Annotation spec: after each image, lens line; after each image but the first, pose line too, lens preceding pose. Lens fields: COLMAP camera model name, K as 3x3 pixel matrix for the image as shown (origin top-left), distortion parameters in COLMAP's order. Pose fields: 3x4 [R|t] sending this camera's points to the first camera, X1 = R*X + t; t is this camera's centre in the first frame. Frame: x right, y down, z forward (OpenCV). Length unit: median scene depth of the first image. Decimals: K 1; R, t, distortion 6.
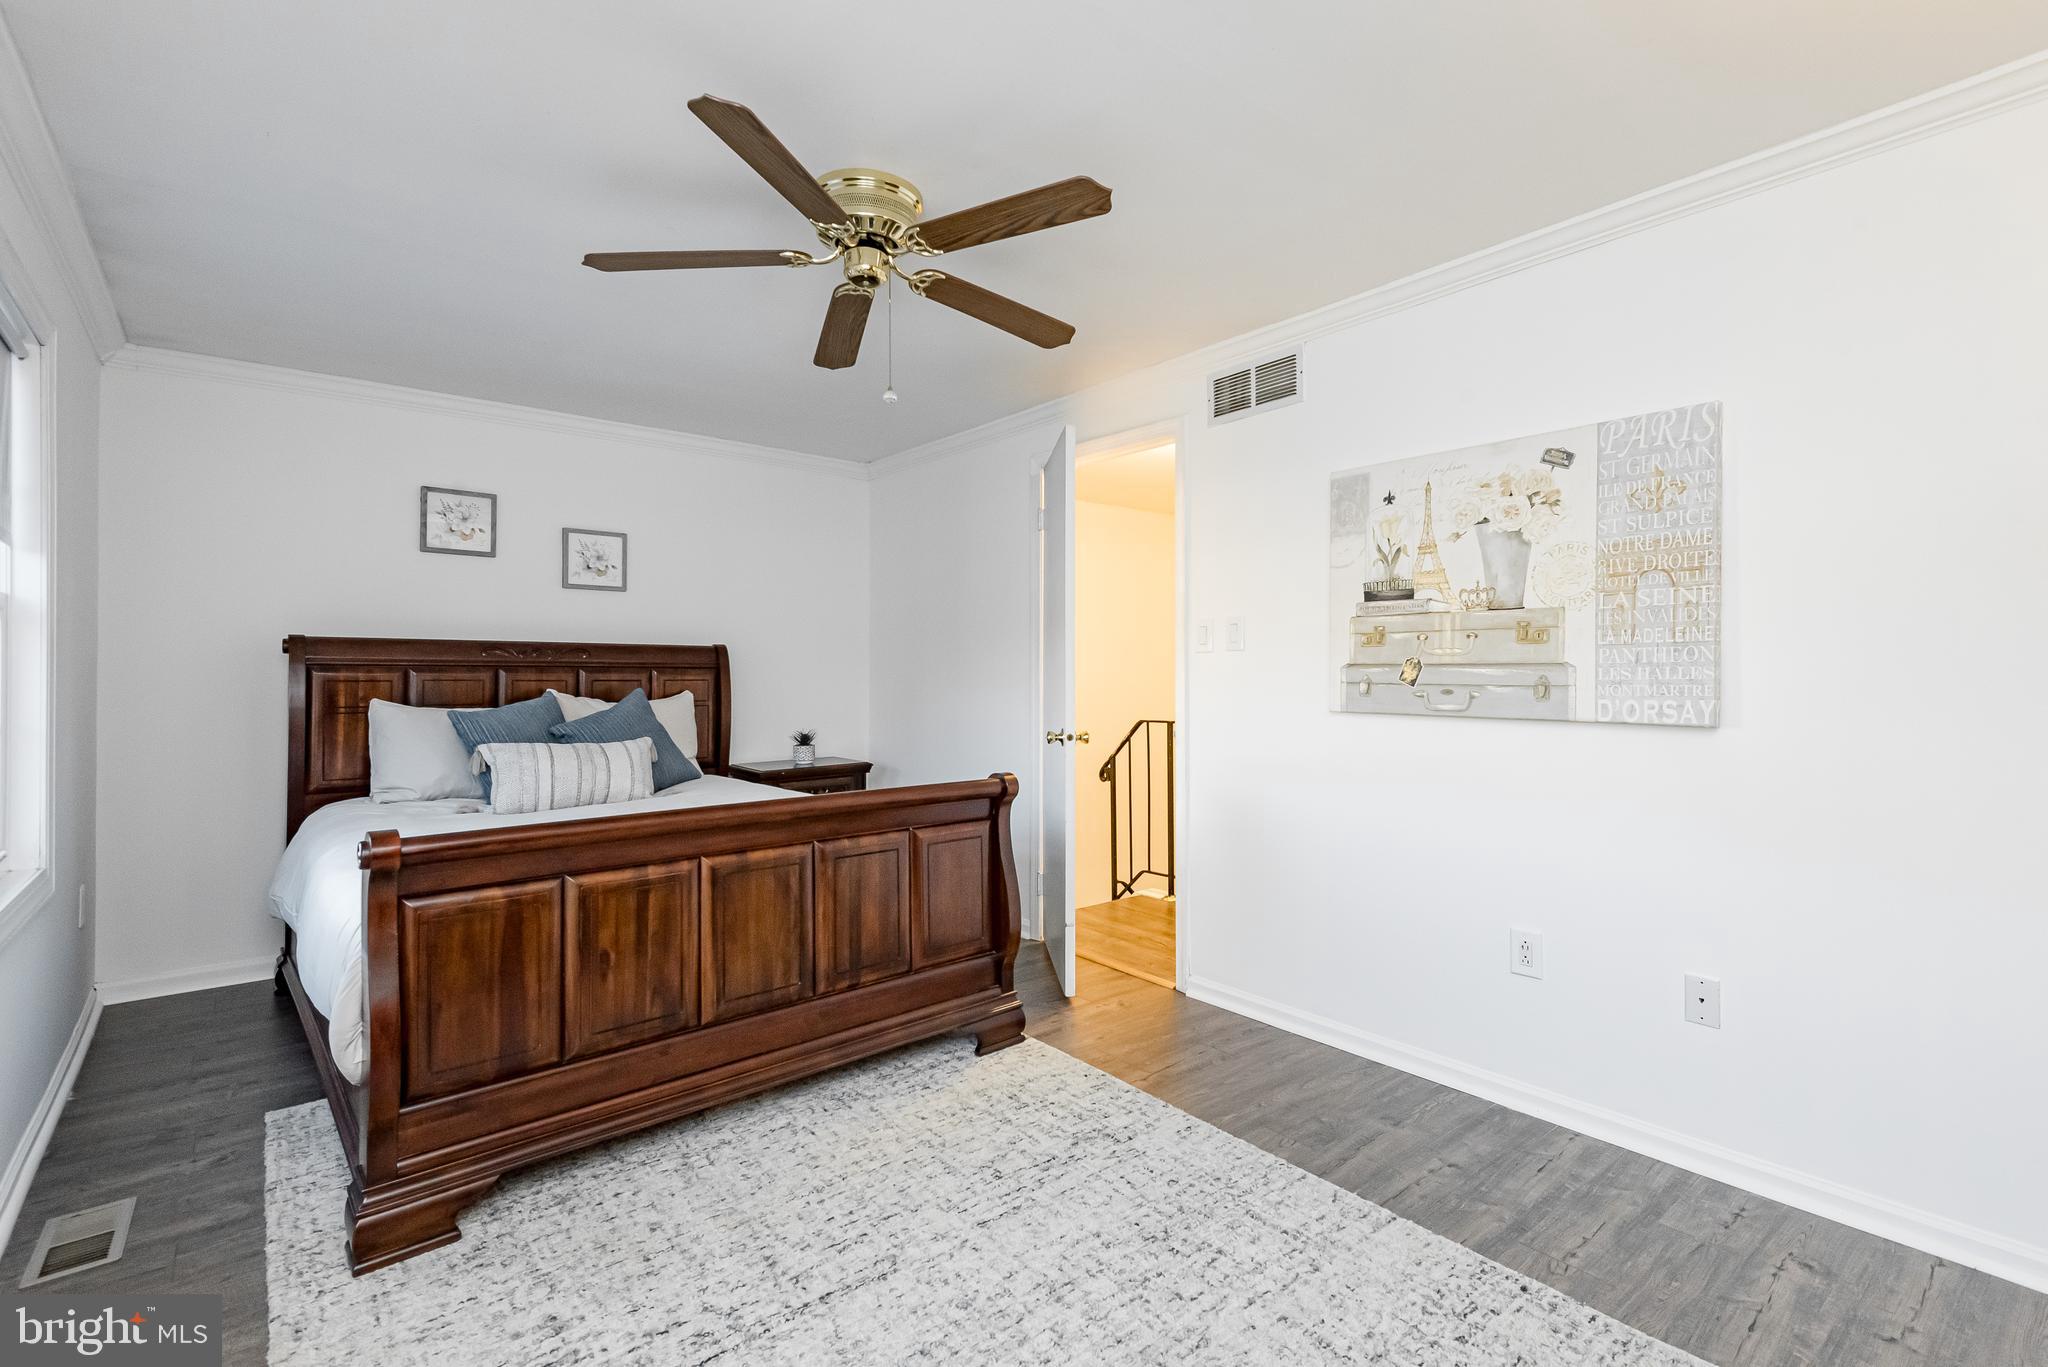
lens RADIAL K [[926.8, 0, 1026.3], [0, 926.8, 674.4], [0, 0, 1]] dist [0.002139, -0.001733]
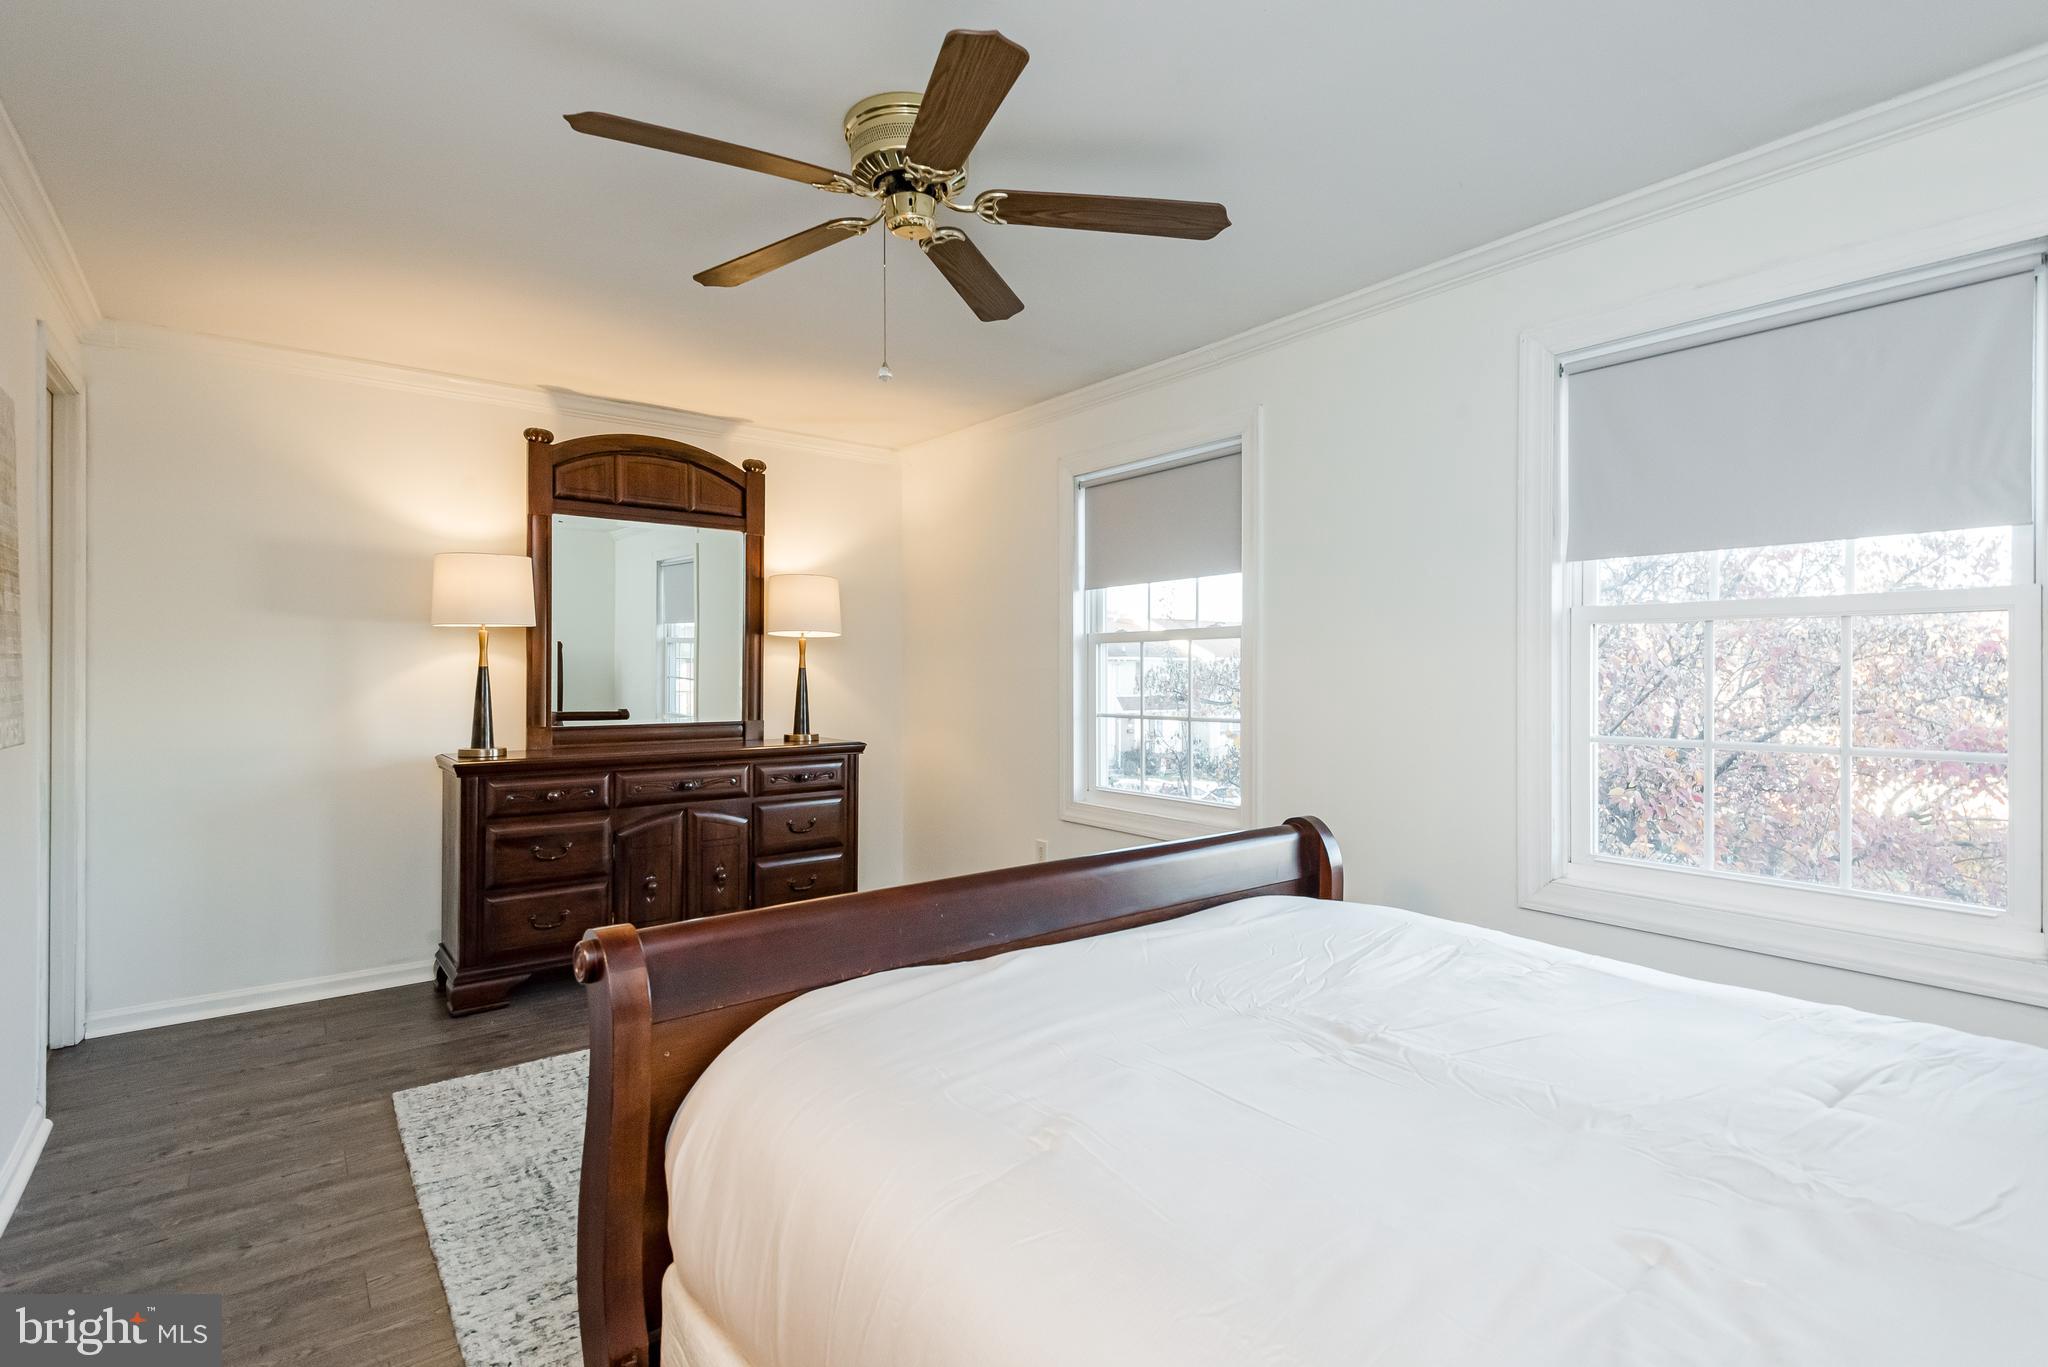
lens RADIAL K [[958.1, 0, 1025.1], [0, 958.1, 681.2], [0, 0, 1]] dist [0.010729, -0.004222]
pose [[-0.999645, -0.004133, 0.026327, -0.337477], [-0.003829, 0.999925, 0.011619, -0.024273], [-0.026373, 0.011514, -0.999586, 2.098757]]
